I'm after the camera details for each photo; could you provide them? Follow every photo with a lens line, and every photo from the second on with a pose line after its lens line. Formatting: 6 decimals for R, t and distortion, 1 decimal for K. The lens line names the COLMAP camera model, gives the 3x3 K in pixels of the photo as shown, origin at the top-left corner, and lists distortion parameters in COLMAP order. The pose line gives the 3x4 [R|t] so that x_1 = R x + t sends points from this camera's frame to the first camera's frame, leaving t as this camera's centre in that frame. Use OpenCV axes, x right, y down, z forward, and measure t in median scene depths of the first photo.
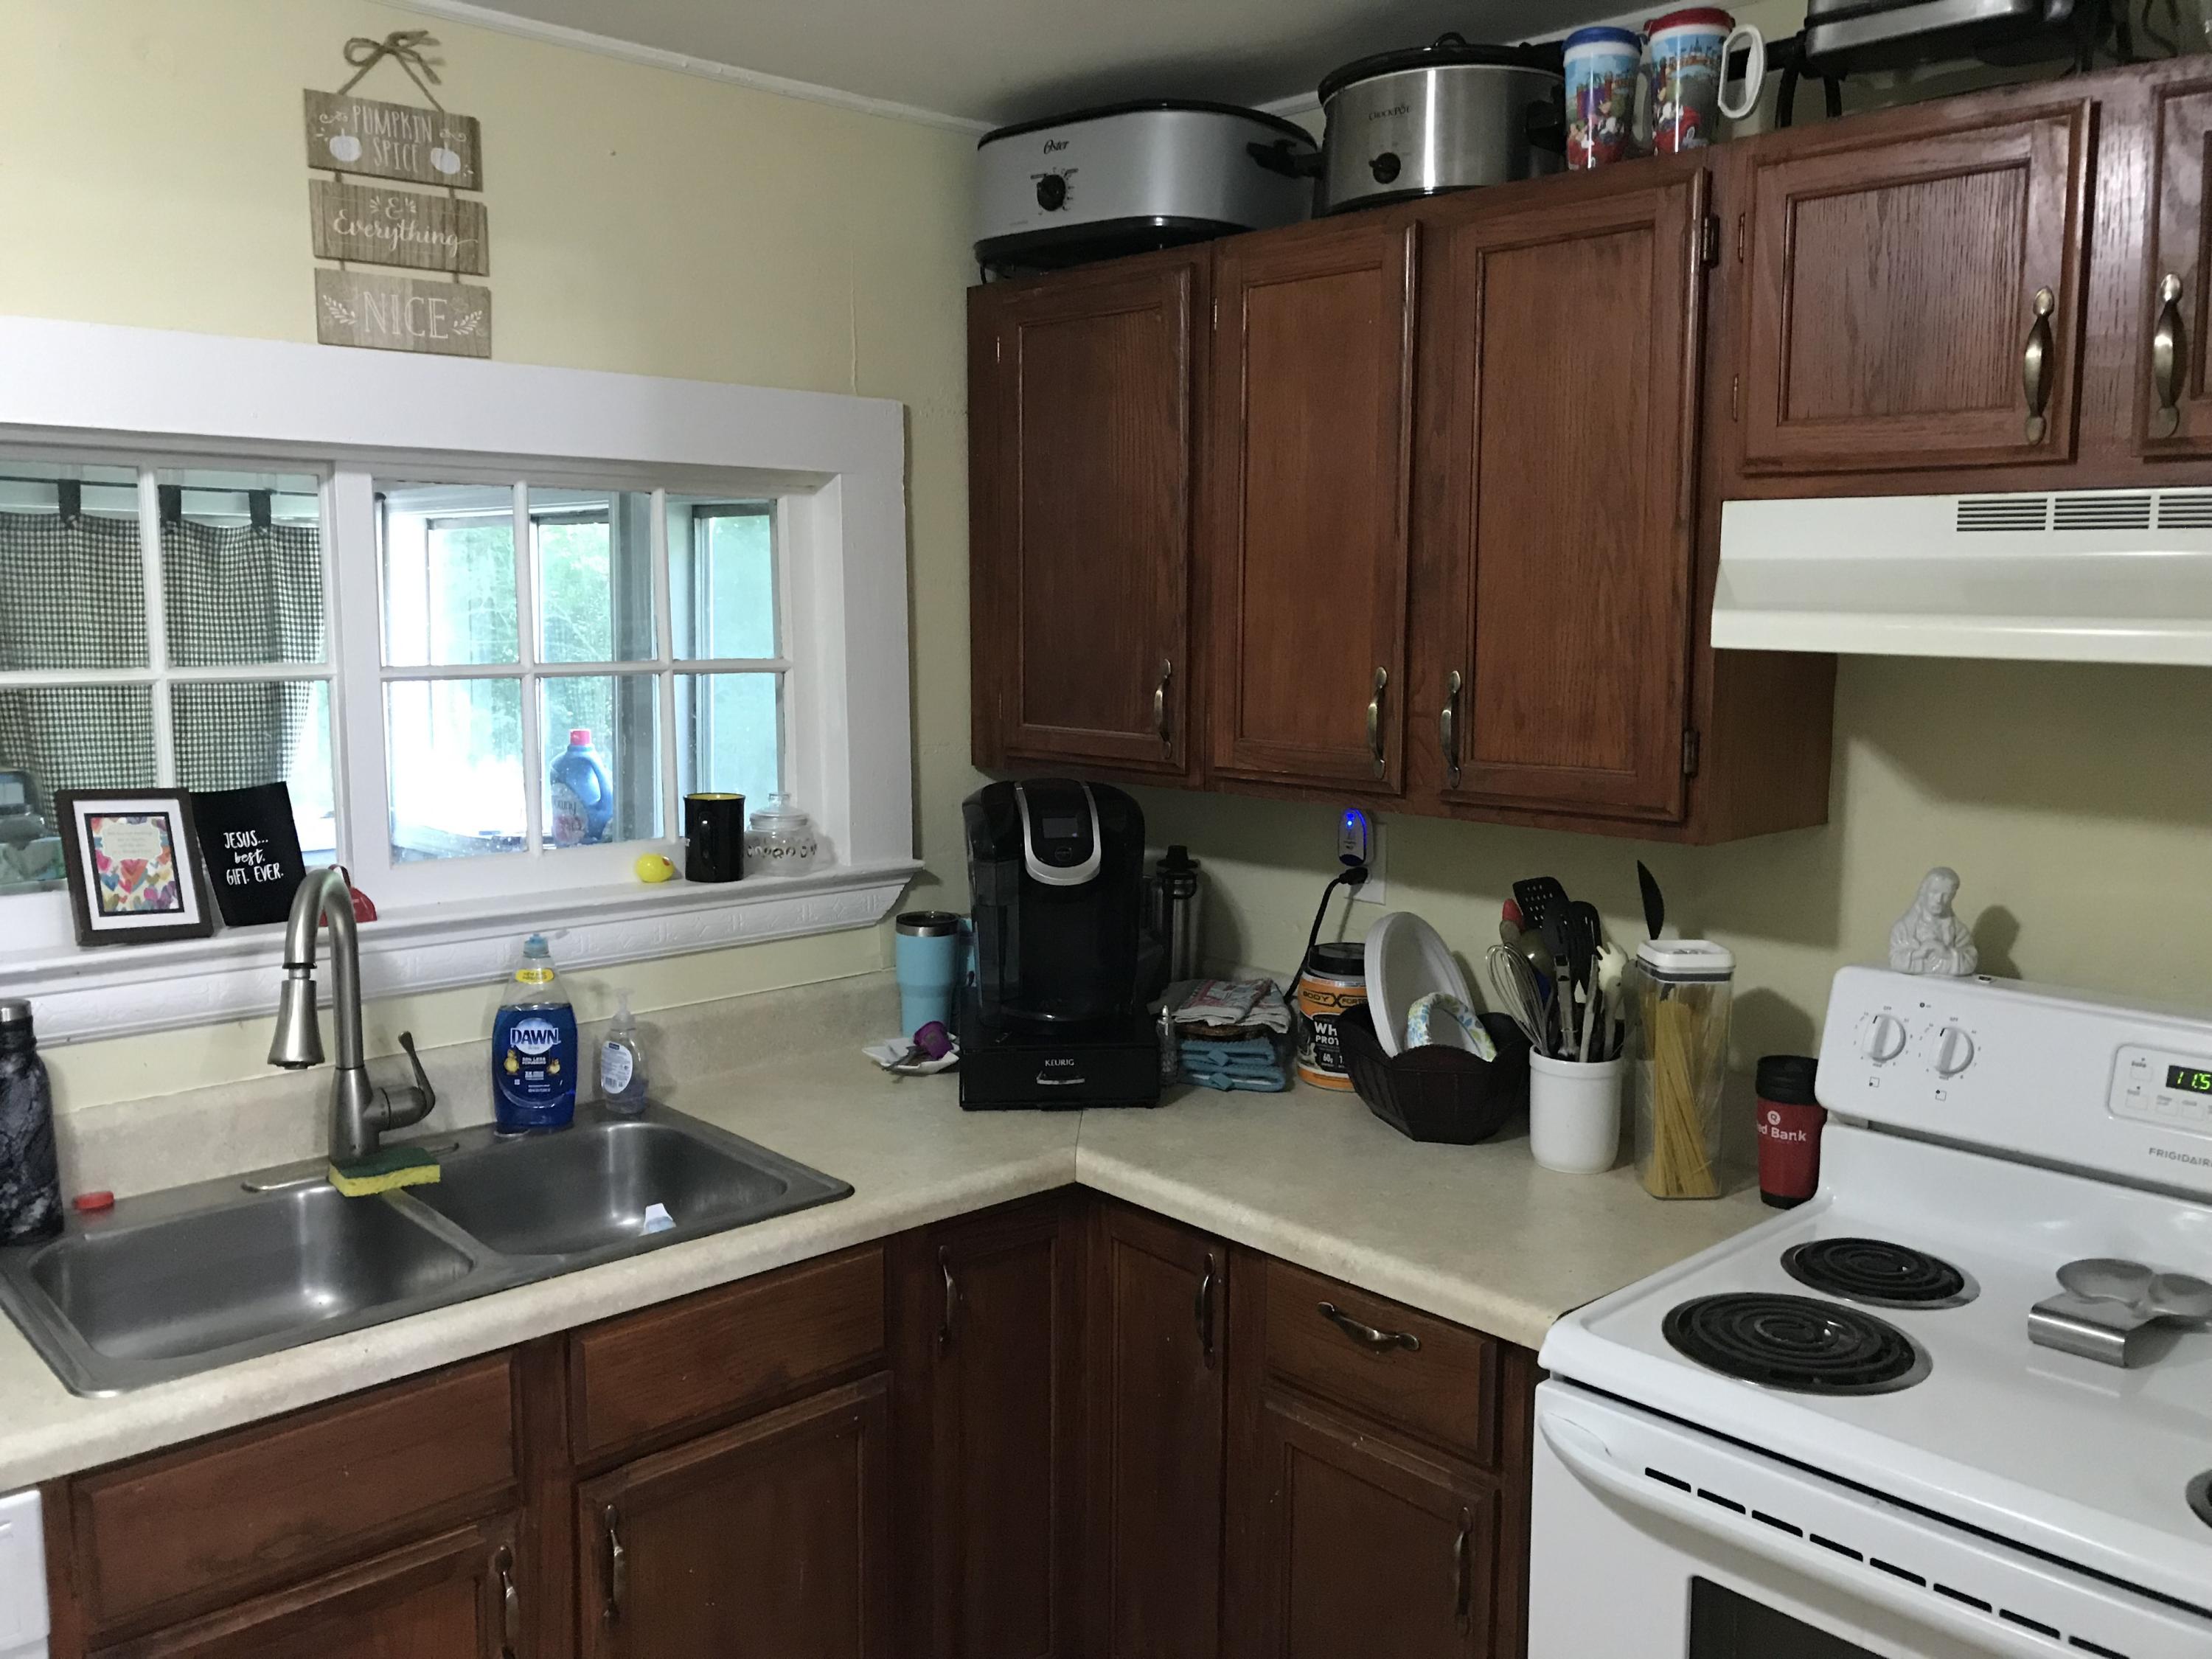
lens RADIAL K [[1820.7, 0, 1104.2], [0, 1820.7, 823.0], [0, 0, 1]] dist [0.006180, -0.005895]
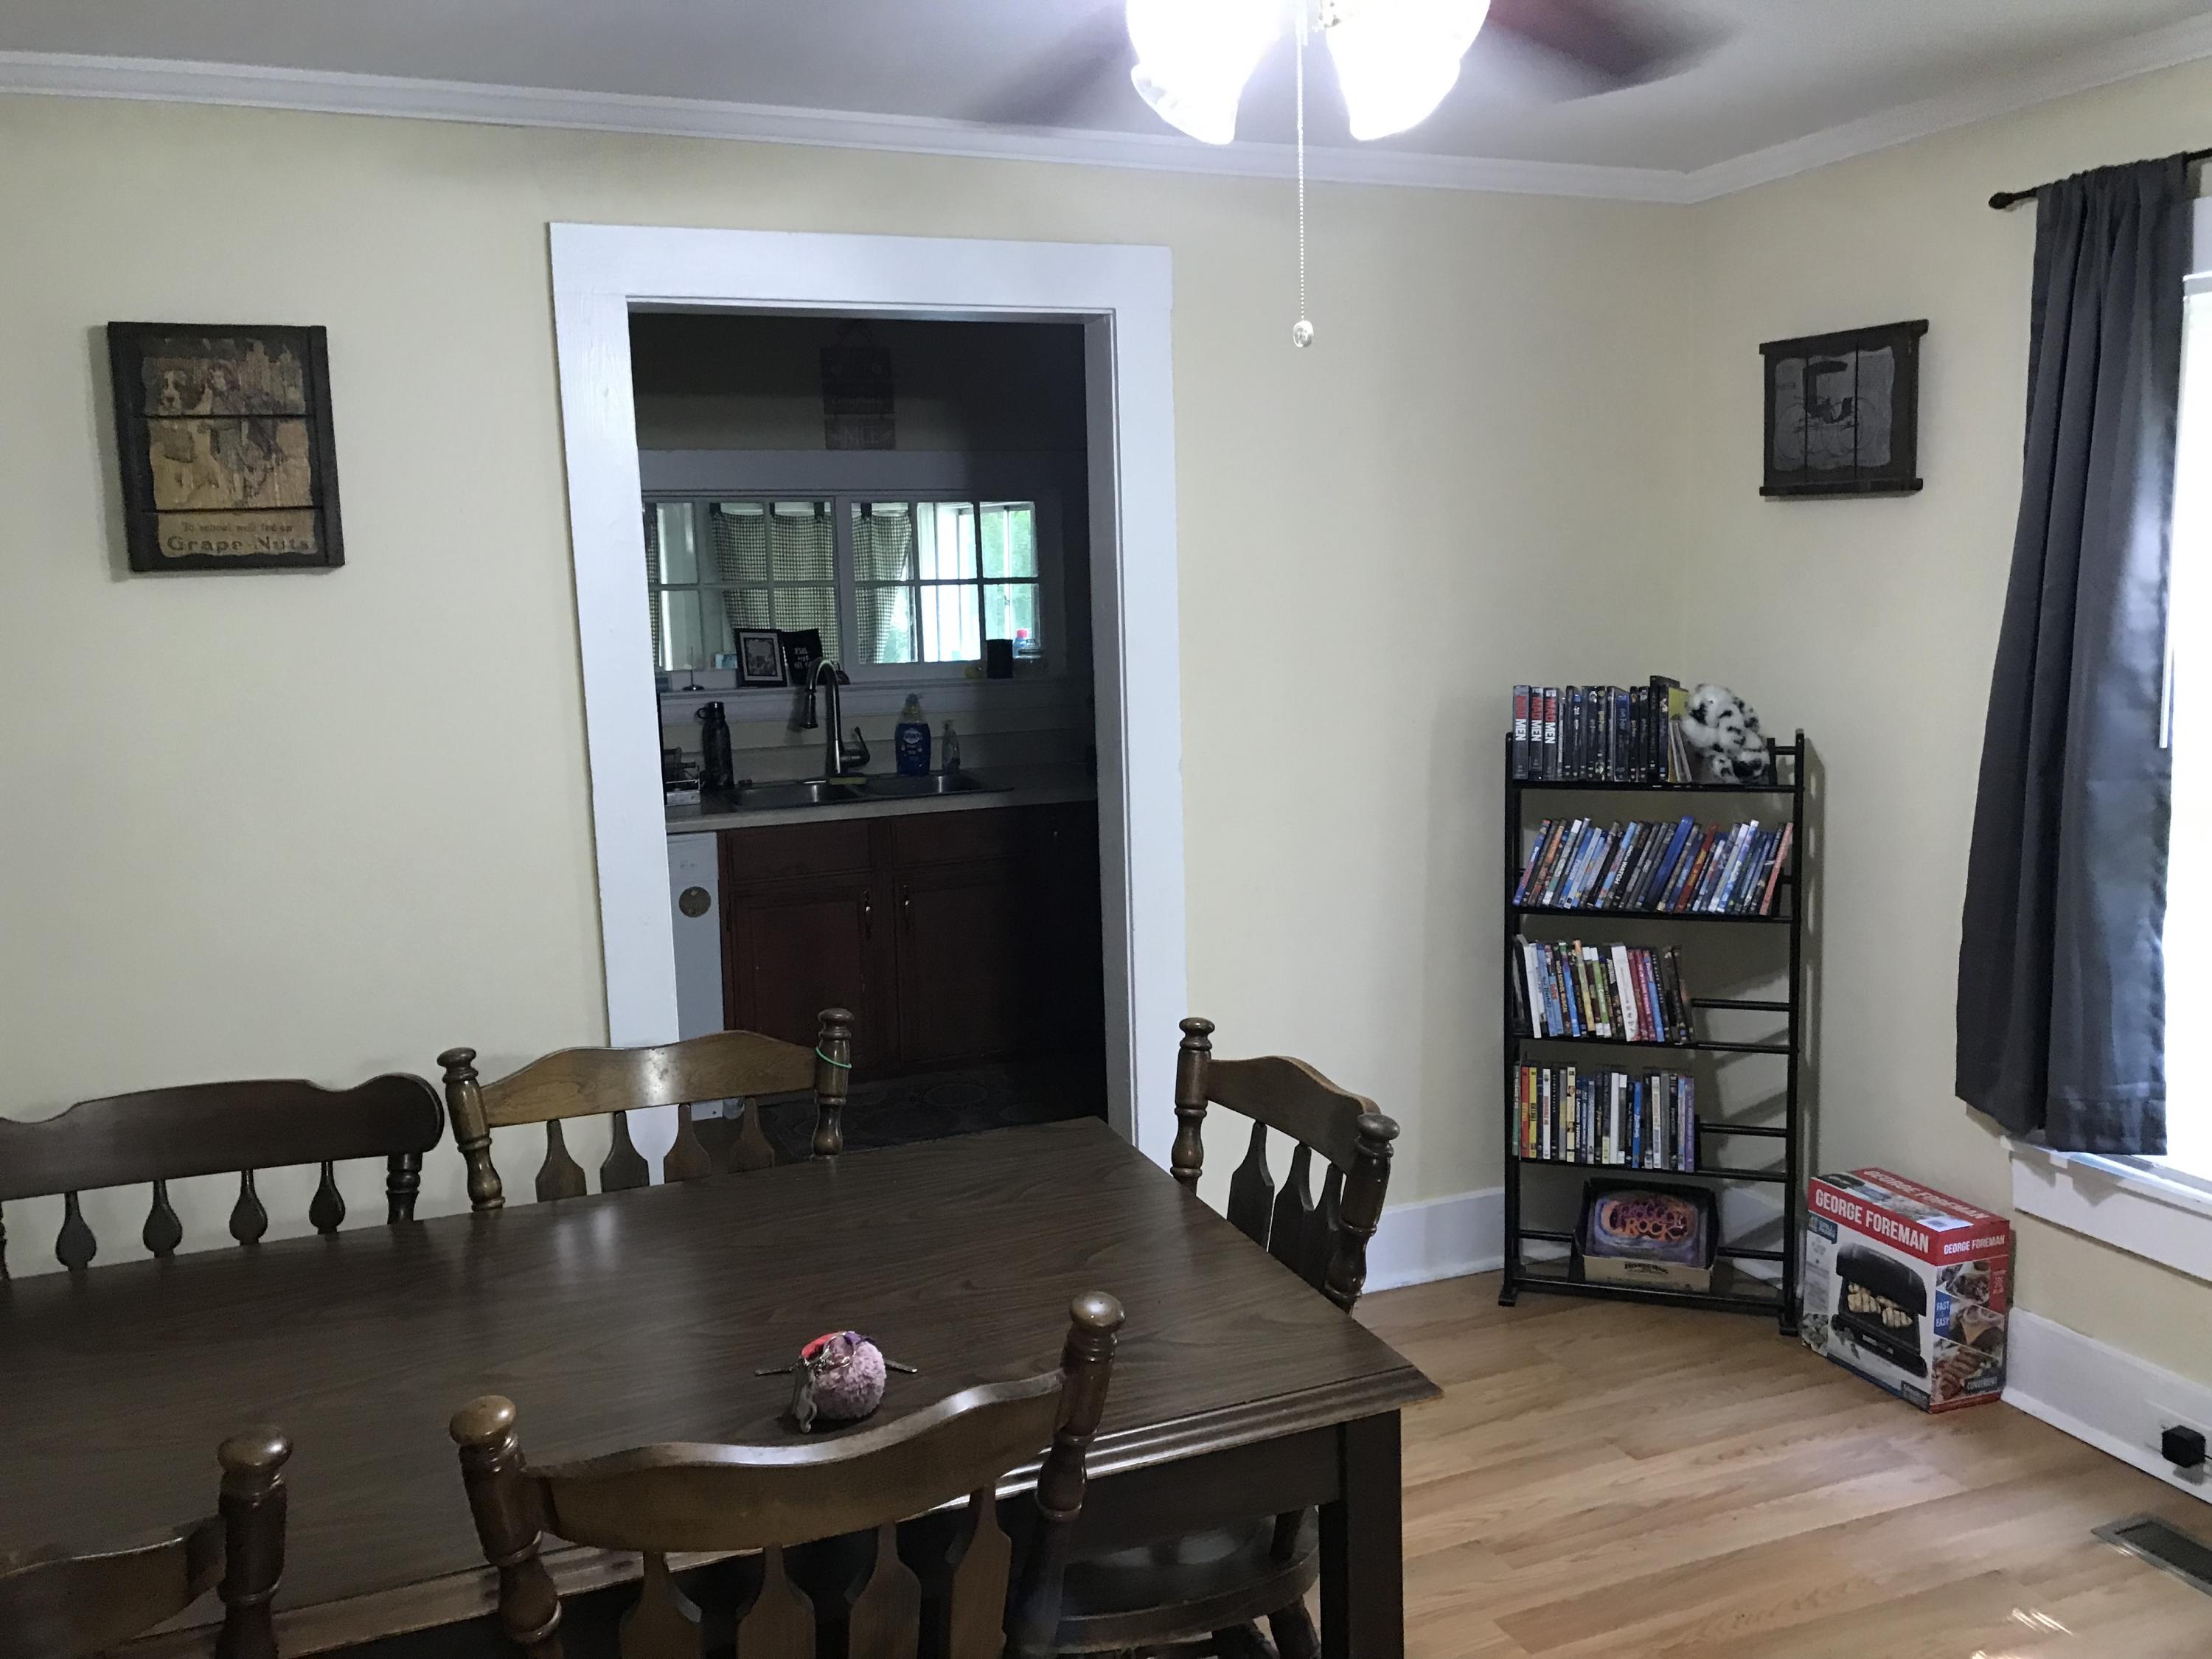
lens RADIAL K [[1820.7, 0, 1106.5], [0, 1820.7, 827.7], [0, 0, 1]] dist [0.006180, -0.005895]
pose [[0.934938, 0.021636, -0.354150, 0.790018], [-0.012910, 0.999553, 0.026982, 0.175061], [0.354575, -0.020655, 0.934799, -1.162106]]
